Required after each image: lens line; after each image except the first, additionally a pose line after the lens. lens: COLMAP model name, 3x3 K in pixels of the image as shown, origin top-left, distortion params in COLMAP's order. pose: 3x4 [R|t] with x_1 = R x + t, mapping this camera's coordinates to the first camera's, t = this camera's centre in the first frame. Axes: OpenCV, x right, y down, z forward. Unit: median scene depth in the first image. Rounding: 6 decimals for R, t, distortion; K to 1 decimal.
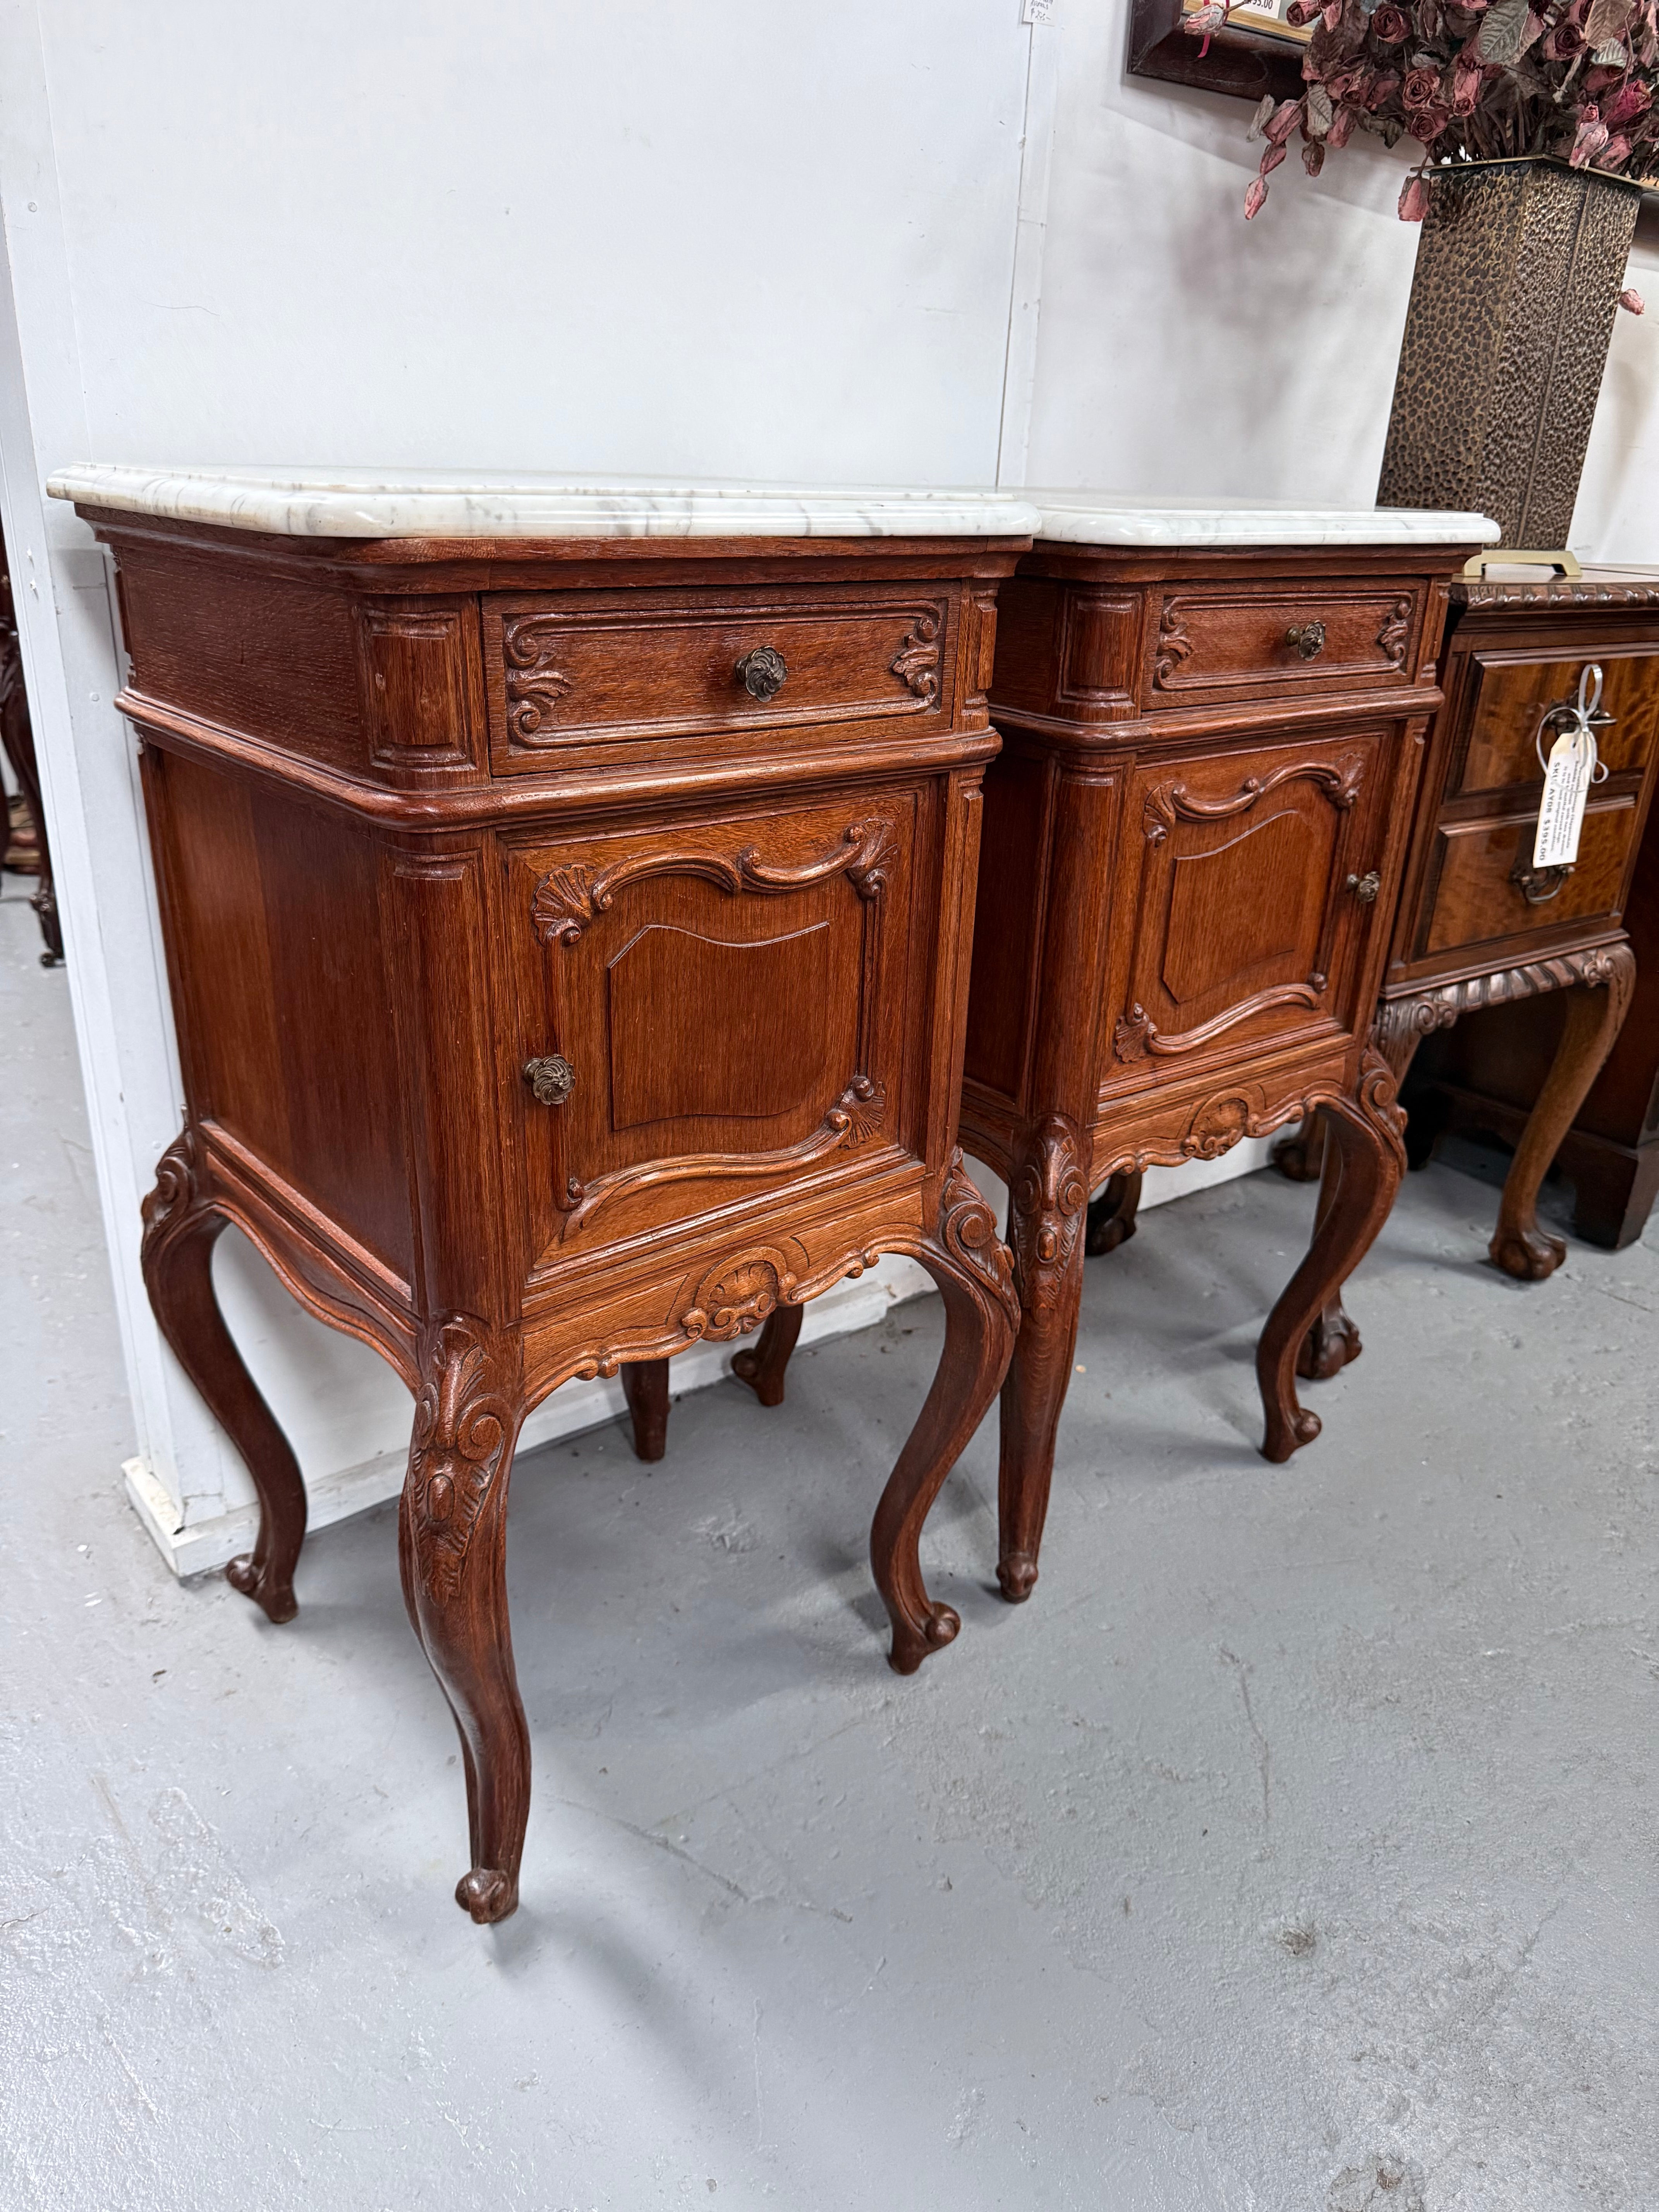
lens RADIAL K [[1573.3, 0, 813.6], [0, 1573.3, 1117.2], [0, 0, 1]] dist [0.163623, -0.251035]
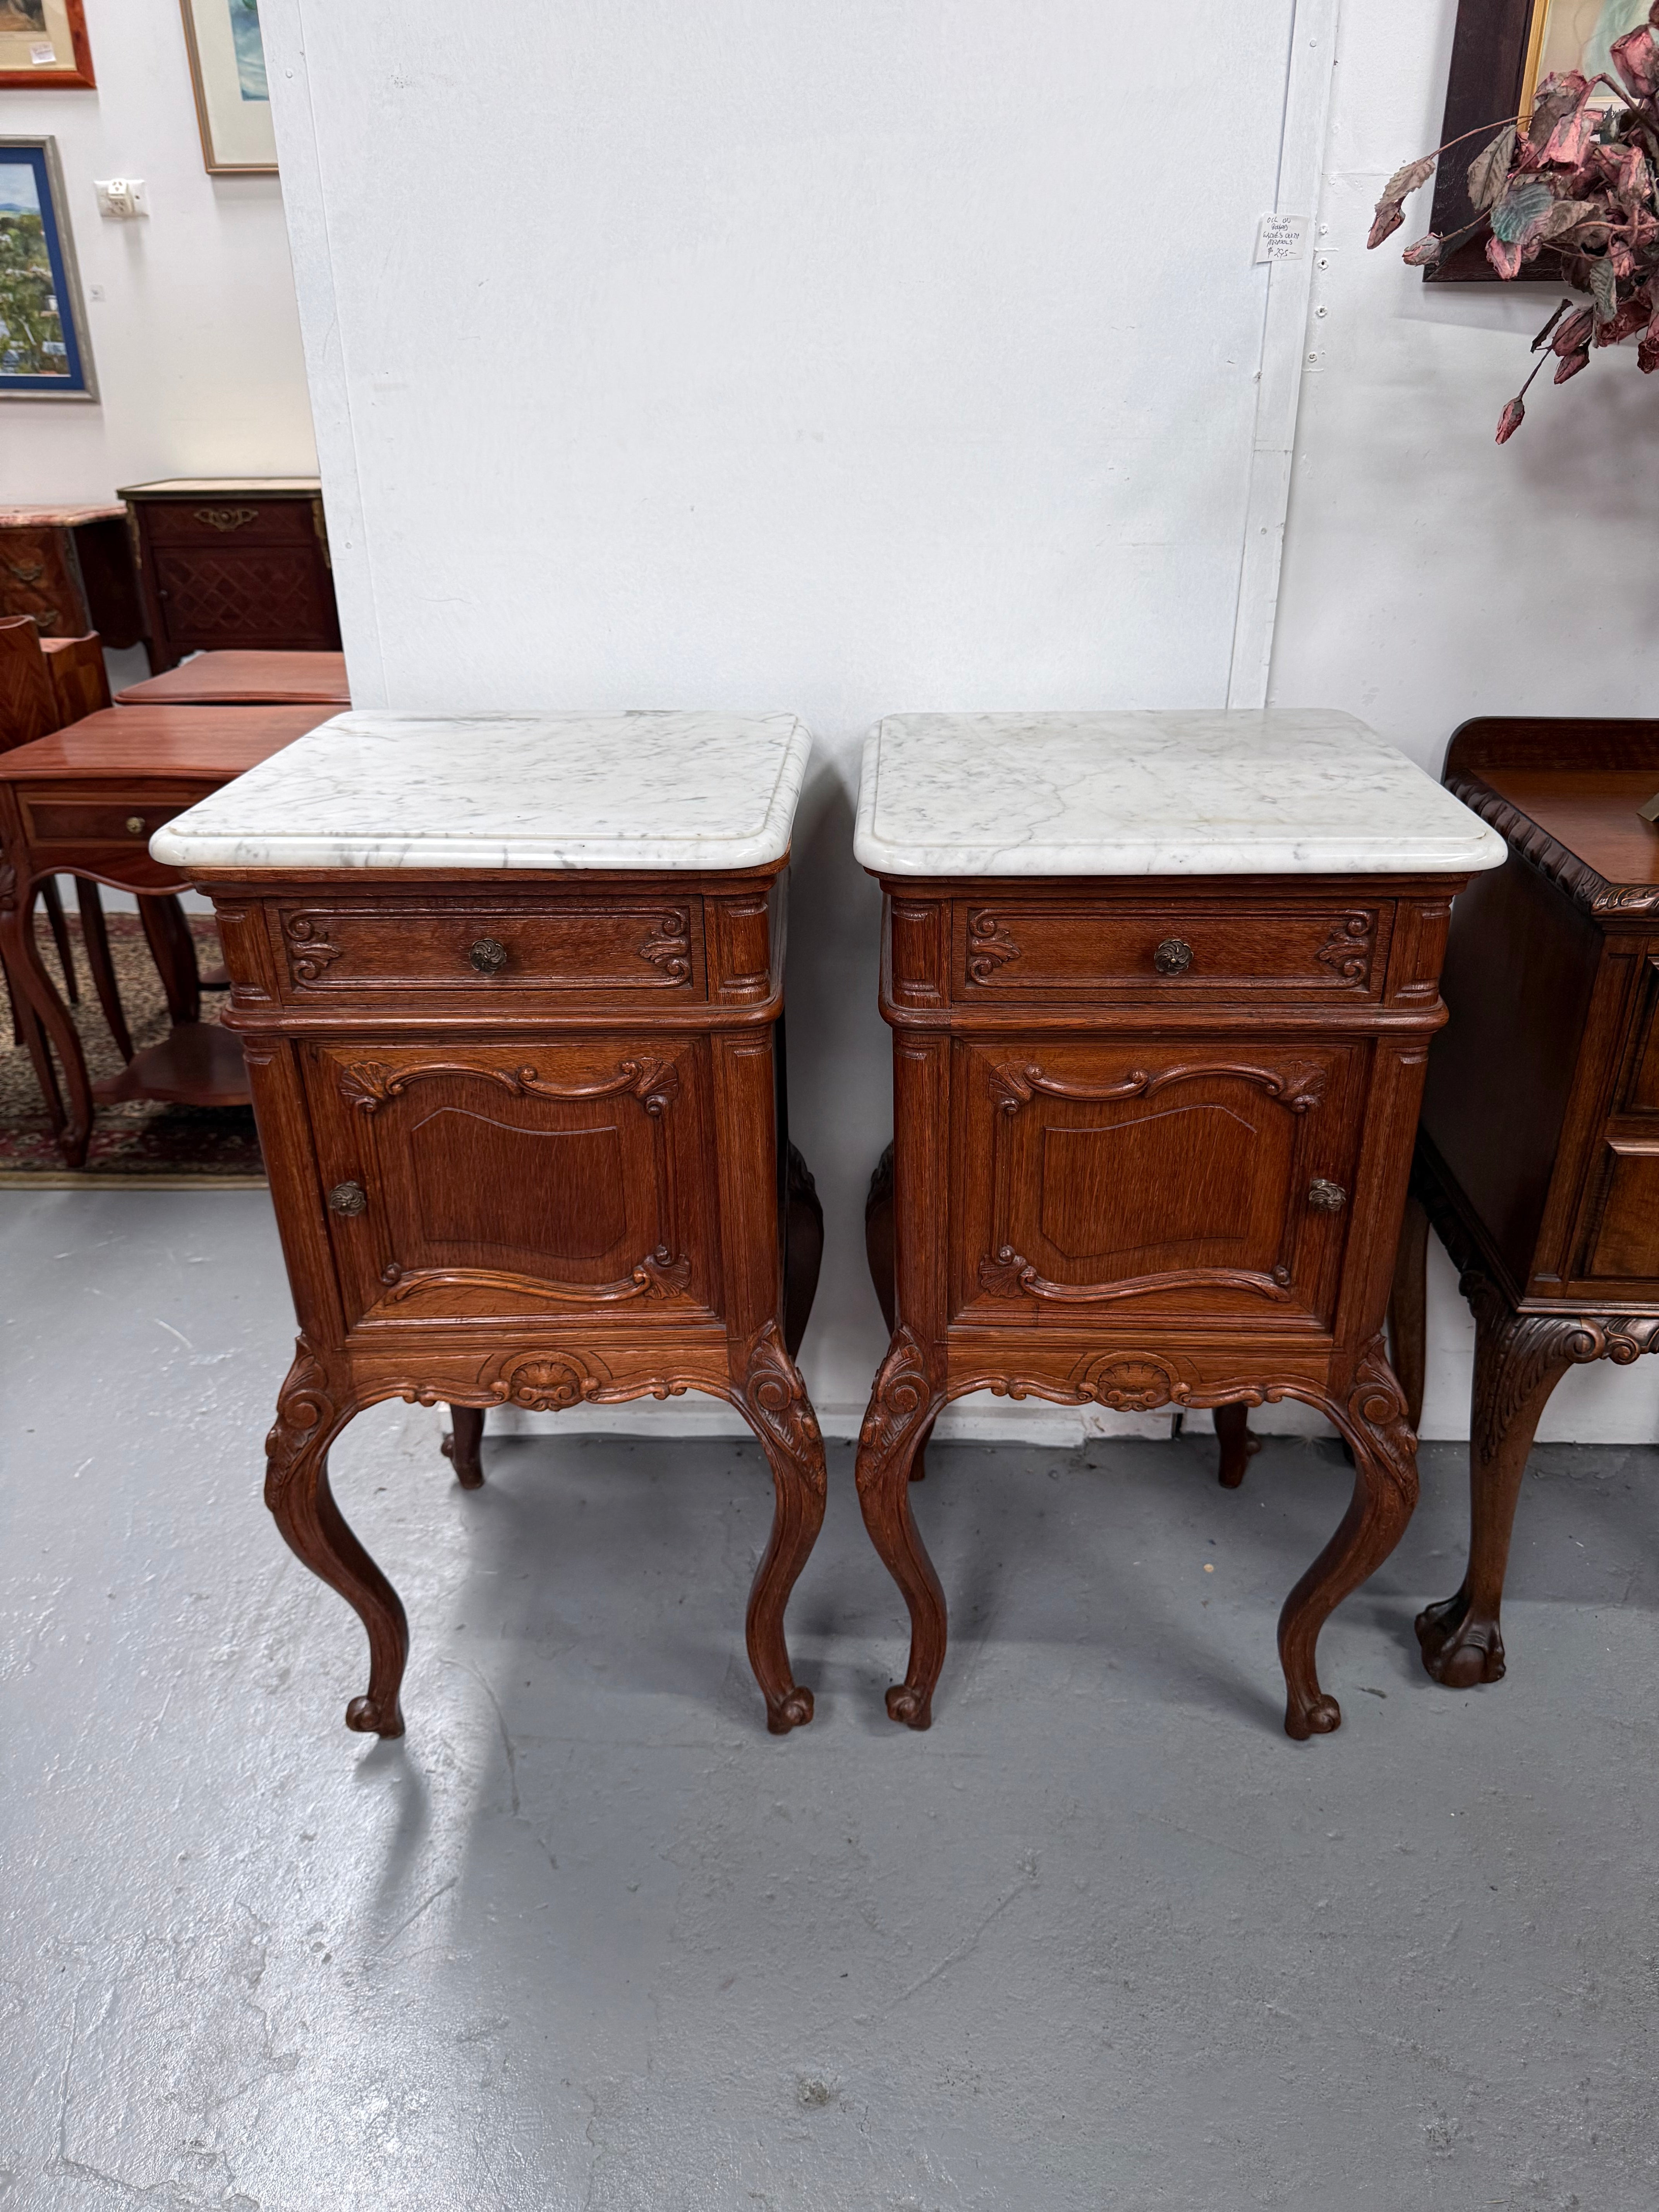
lens RADIAL K [[1573.3, 0, 813.6], [0, 1573.3, 1117.2], [0, 0, 1]] dist [0.163623, -0.251035]
pose [[0.760067, 0.241858, -0.603160, 0.828759], [-0.211018, 0.969721, 0.122930, -0.297010], [0.614629, 0.033842, 0.788090, 0.083820]]
